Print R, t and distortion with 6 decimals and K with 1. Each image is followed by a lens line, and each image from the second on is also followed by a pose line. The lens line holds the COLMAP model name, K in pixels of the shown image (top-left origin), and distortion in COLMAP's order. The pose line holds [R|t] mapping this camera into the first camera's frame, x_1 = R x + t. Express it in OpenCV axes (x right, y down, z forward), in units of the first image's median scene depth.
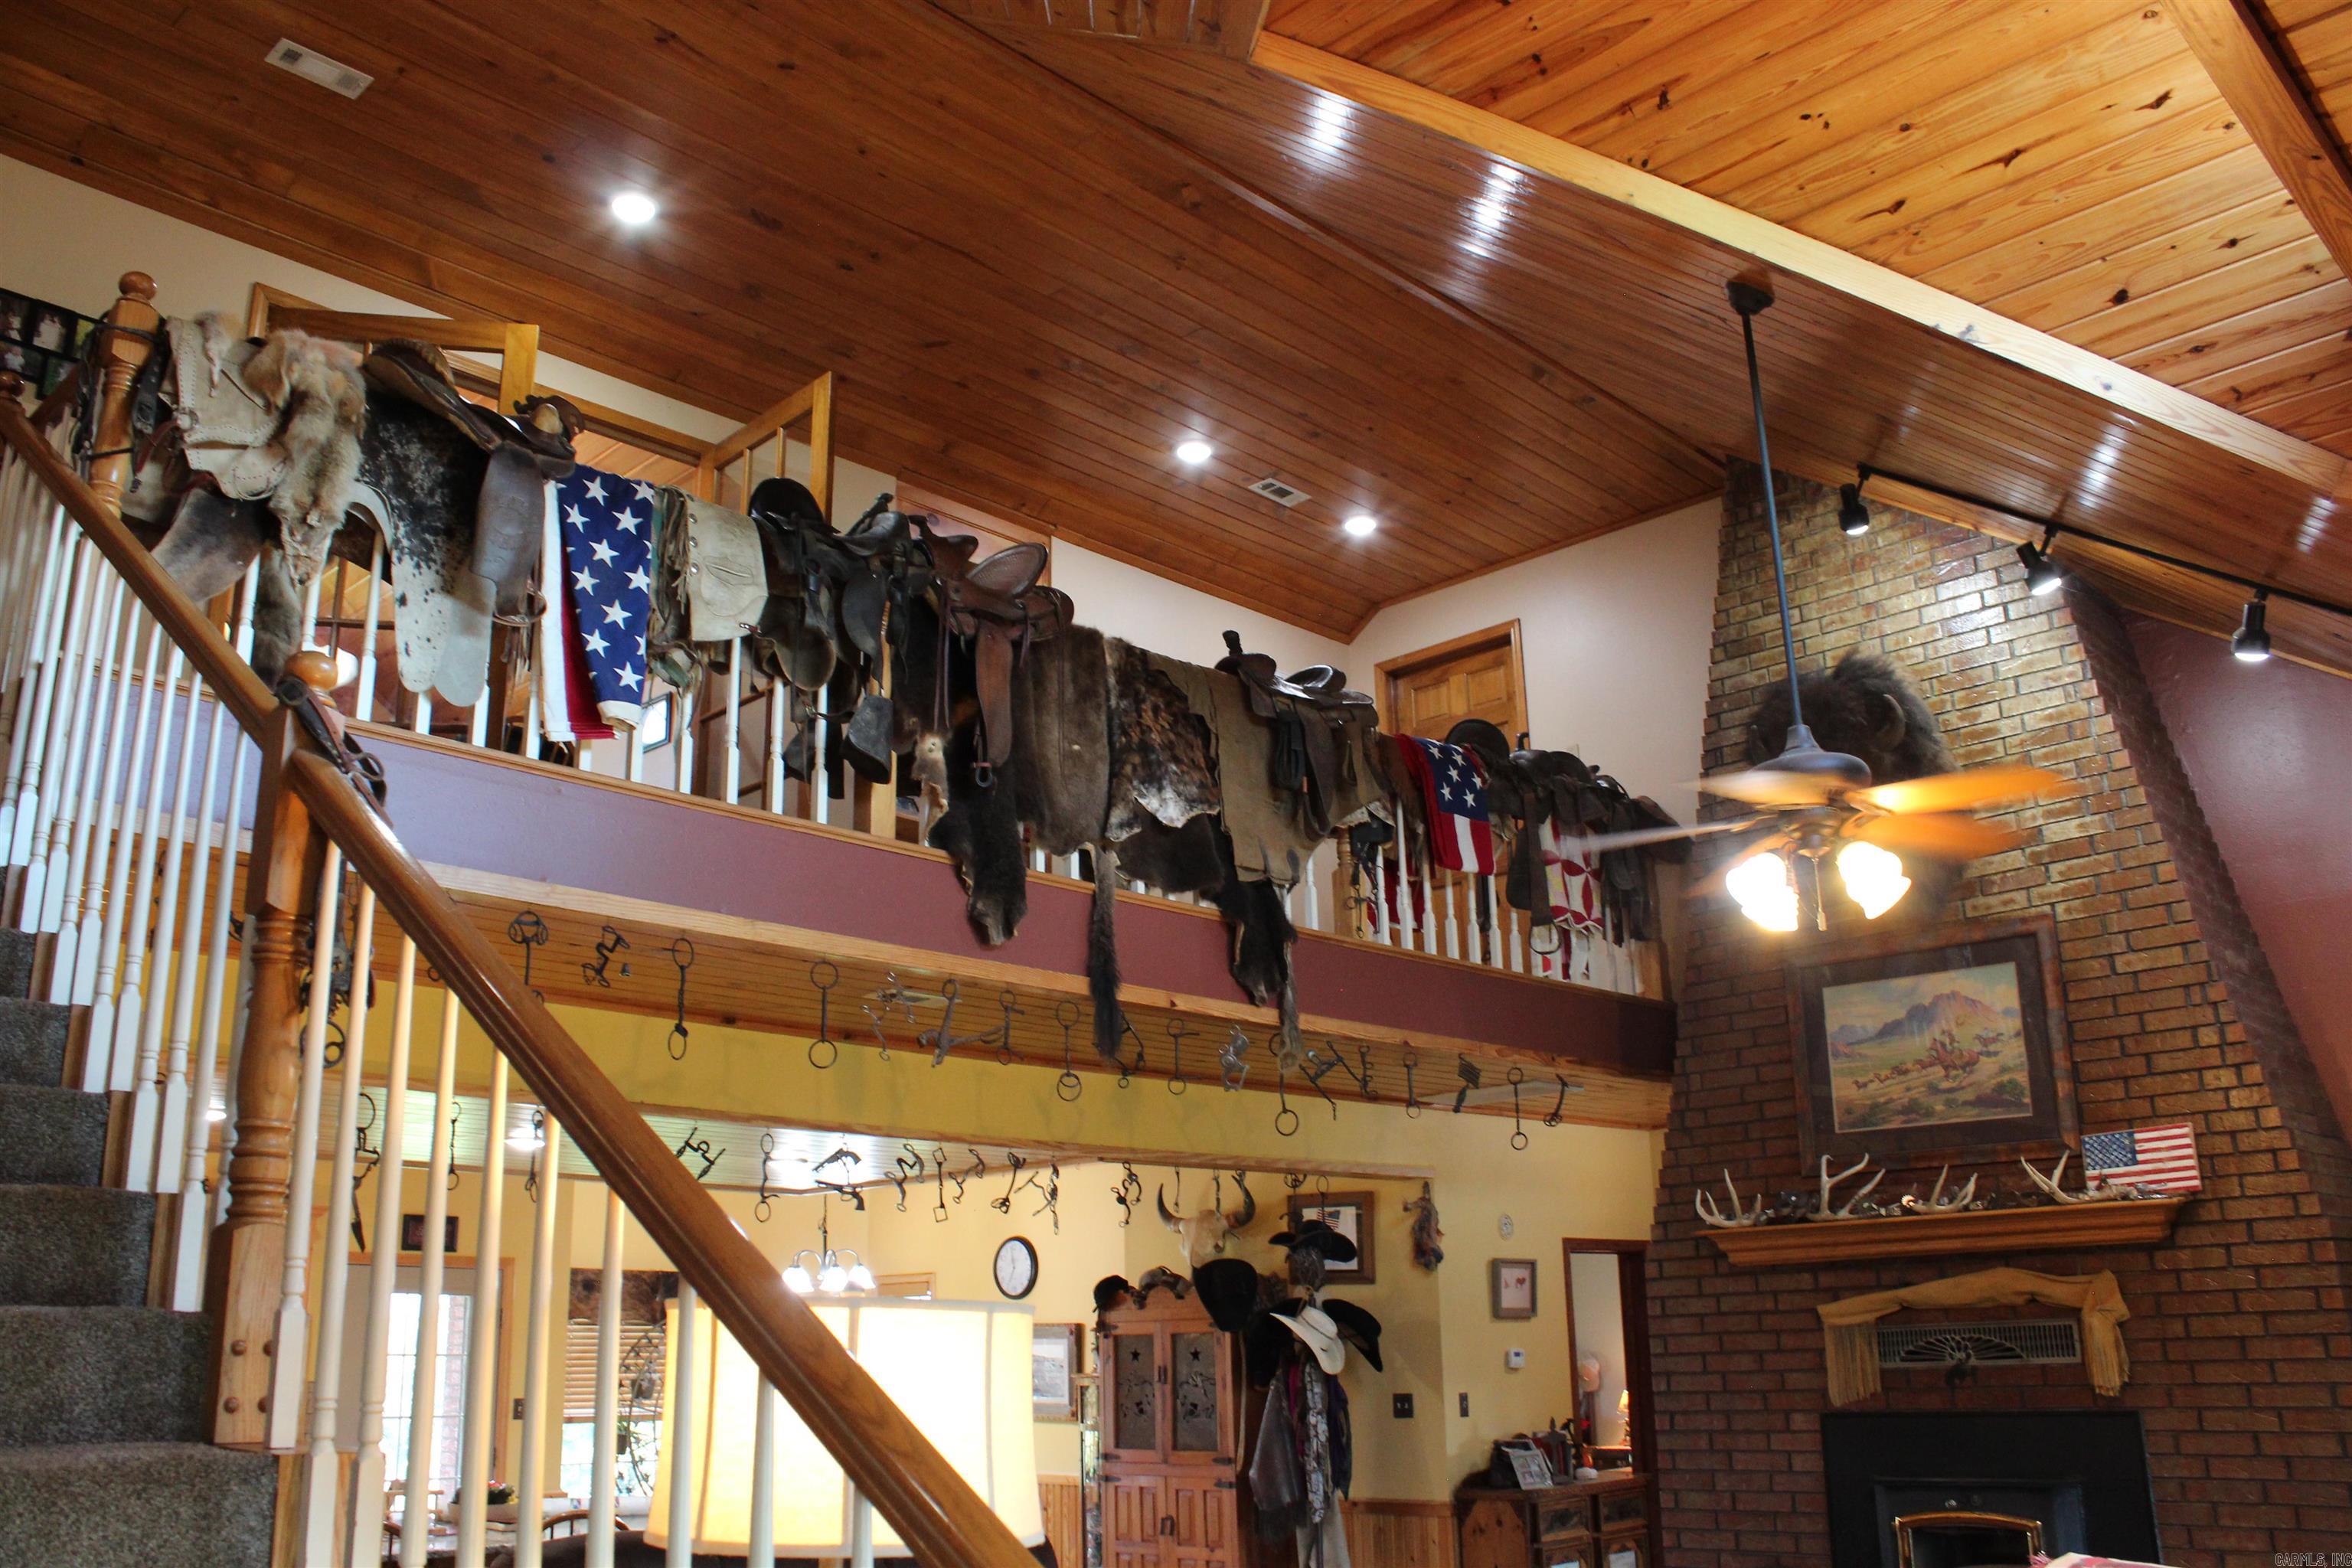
lens RADIAL K [[1950.5, 0, 1157.8], [0, 1950.5, 790.0], [0, 0, 1]] dist [-0.166168, 0.148270]
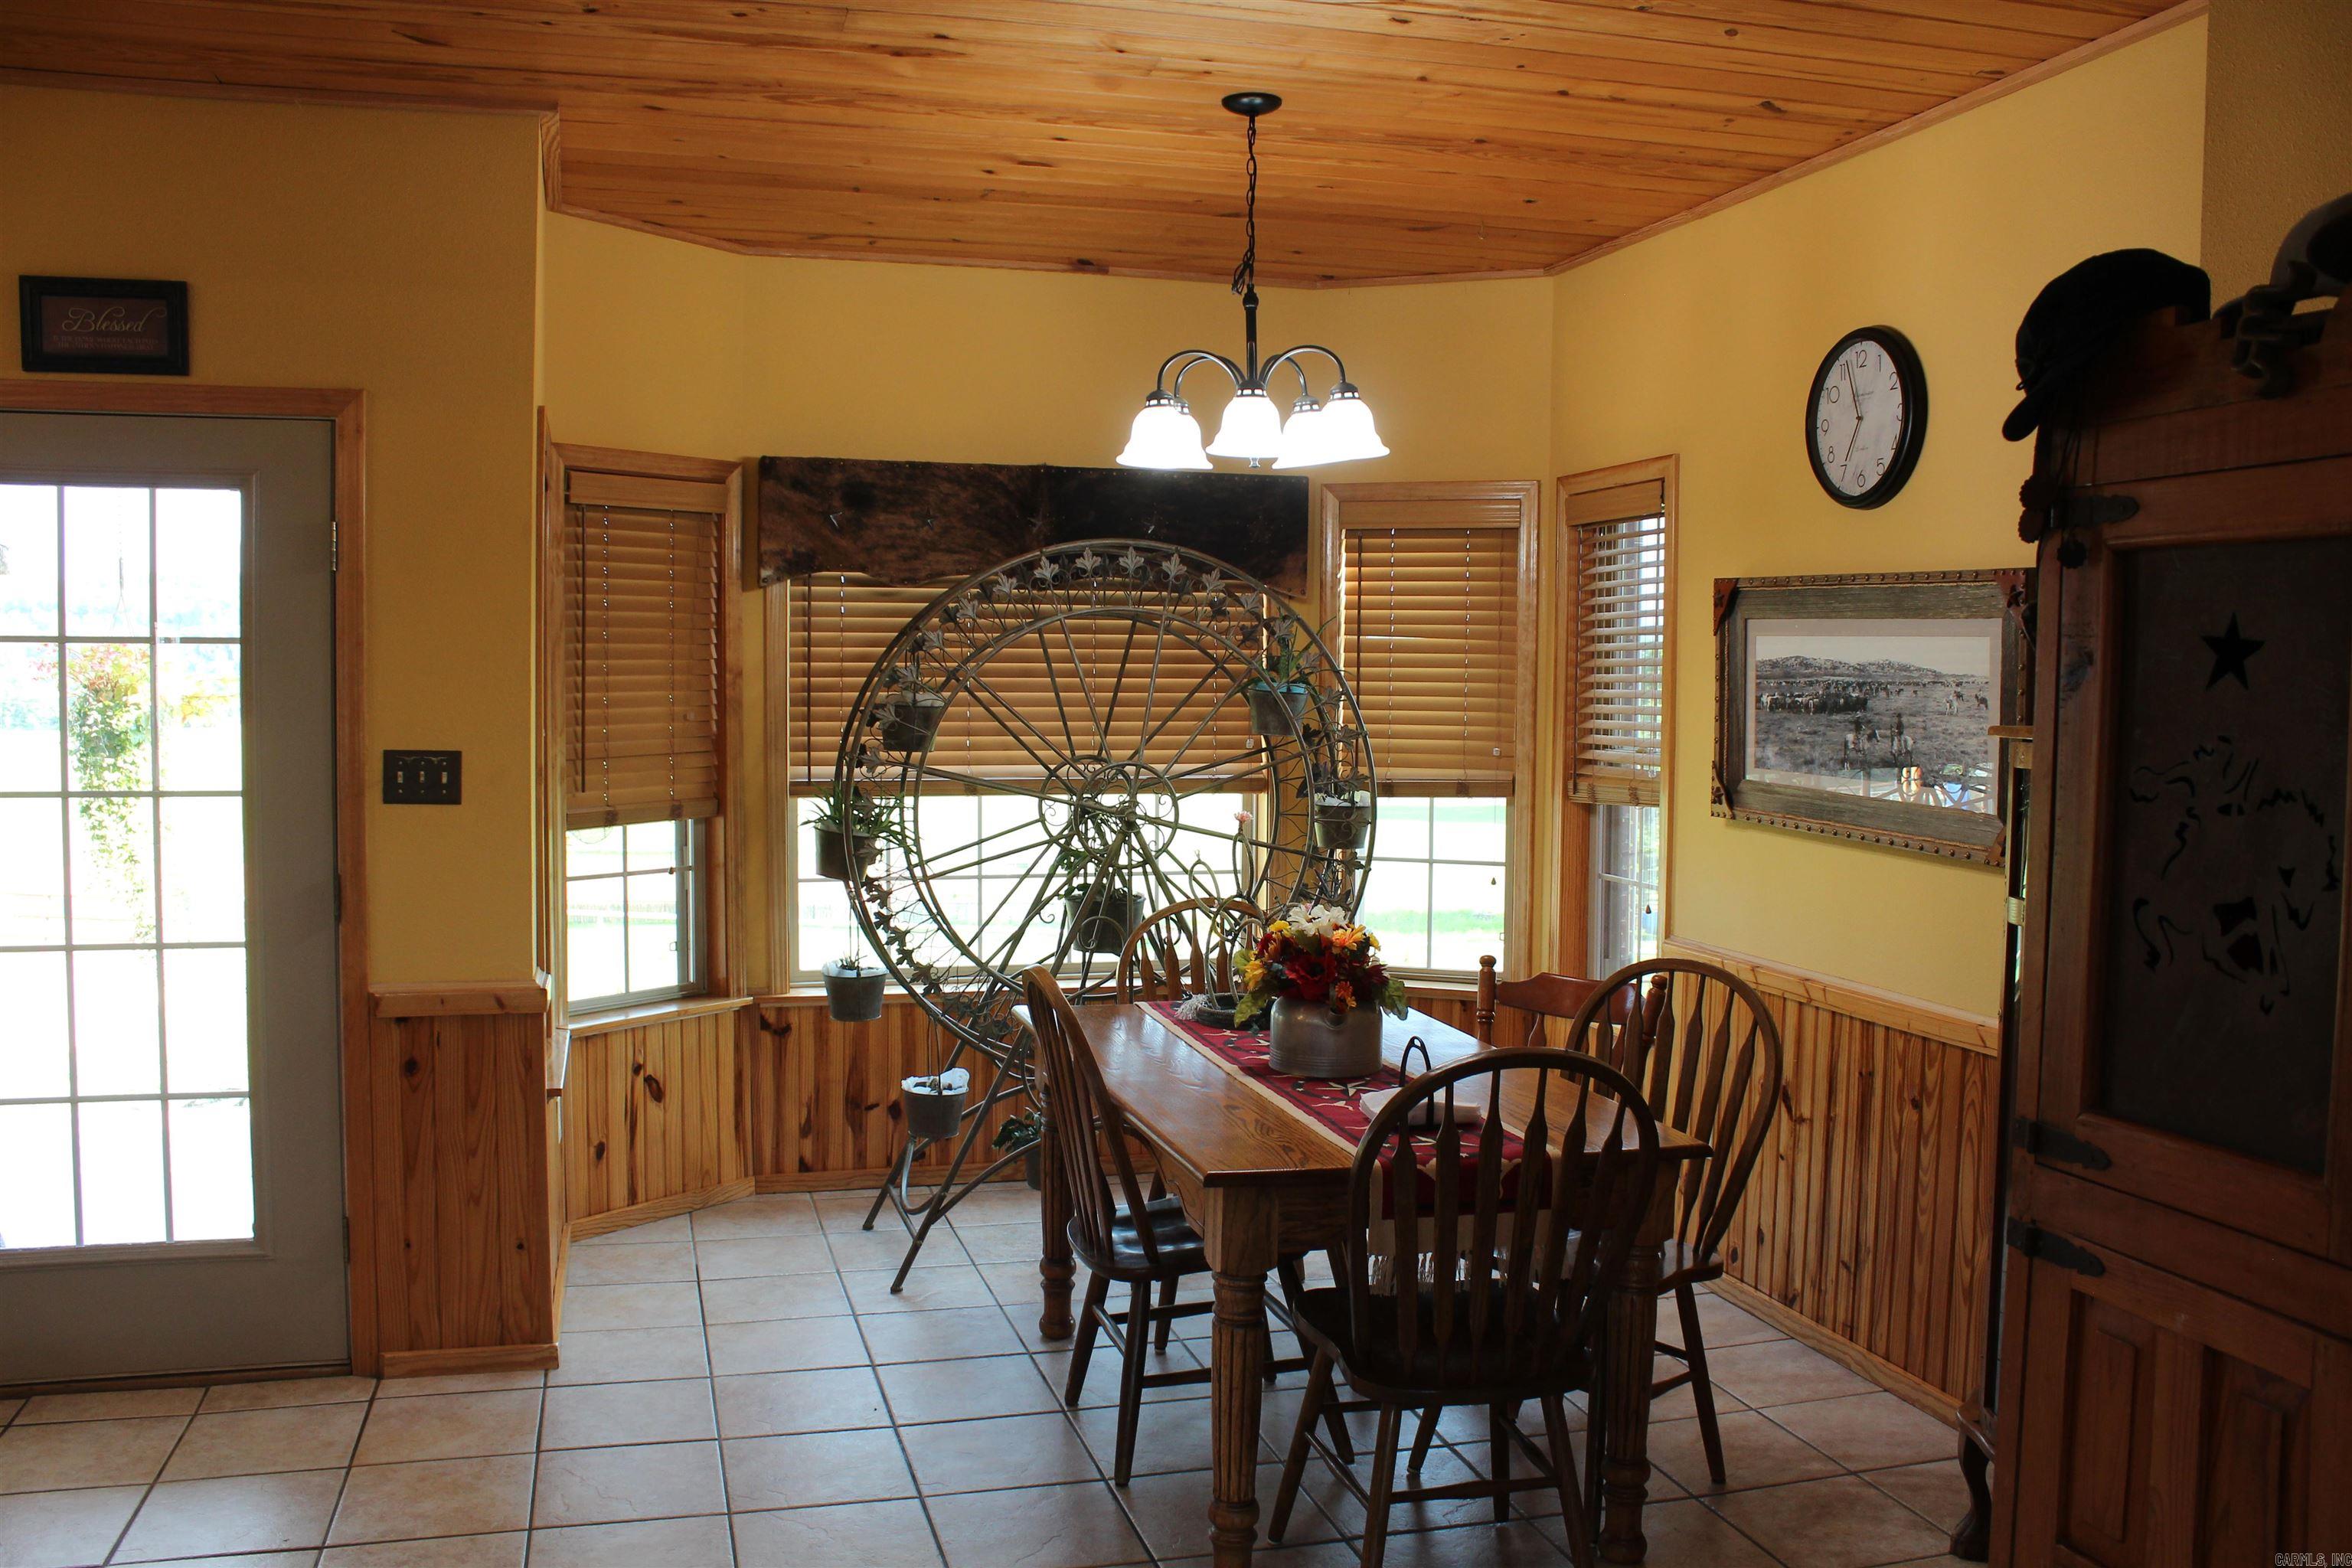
lens RADIAL K [[1937.2, 0, 1158.8], [0, 1937.2, 793.5], [0, 0, 1]] dist [-0.169207, 0.150035]
pose [[0.863509, 0.060732, -0.500664, -0.014449], [0.113432, 0.943901, 0.310136, 0.334781], [0.491412, -0.324596, 0.808178, 1.119430]]
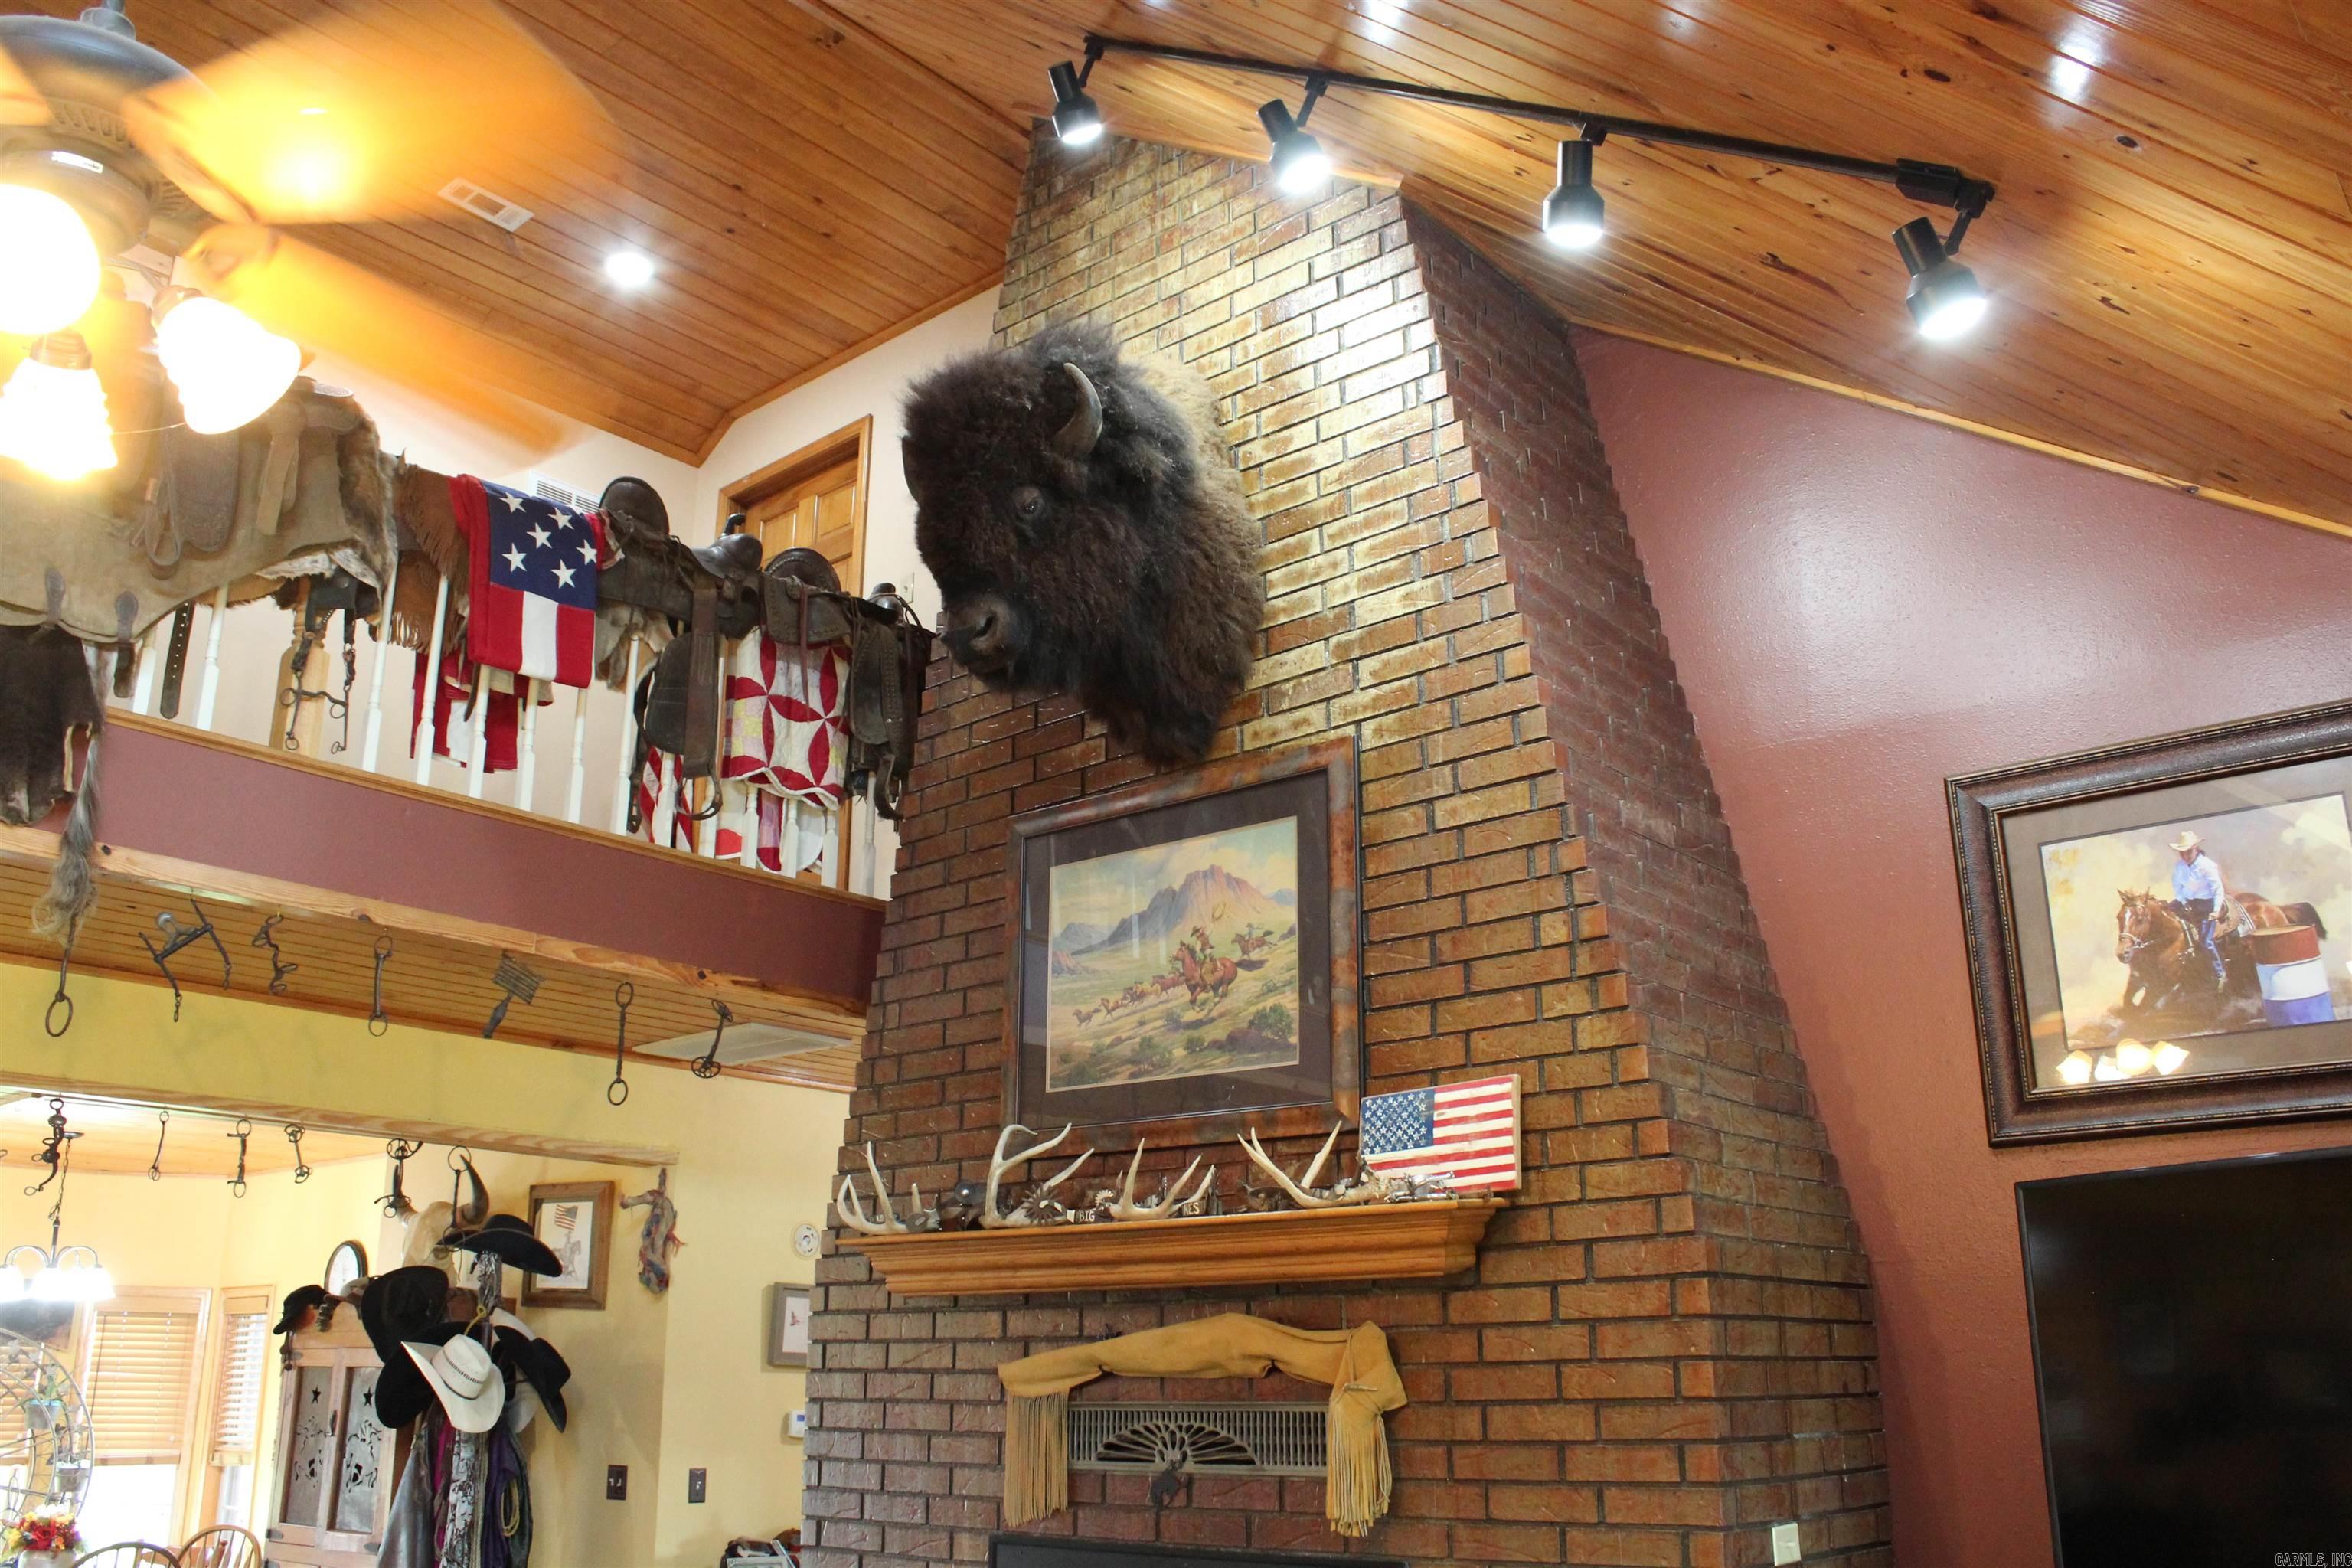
lens RADIAL K [[1950.5, 0, 1157.8], [0, 1950.5, 790.0], [0, 0, 1]] dist [-0.166168, 0.148270]
pose [[0.998239, 0.034219, 0.048446, 0.371741], [-0.033020, 0.999133, -0.025352, 0.098474], [-0.049272, 0.023708, 0.998504, 0.366554]]
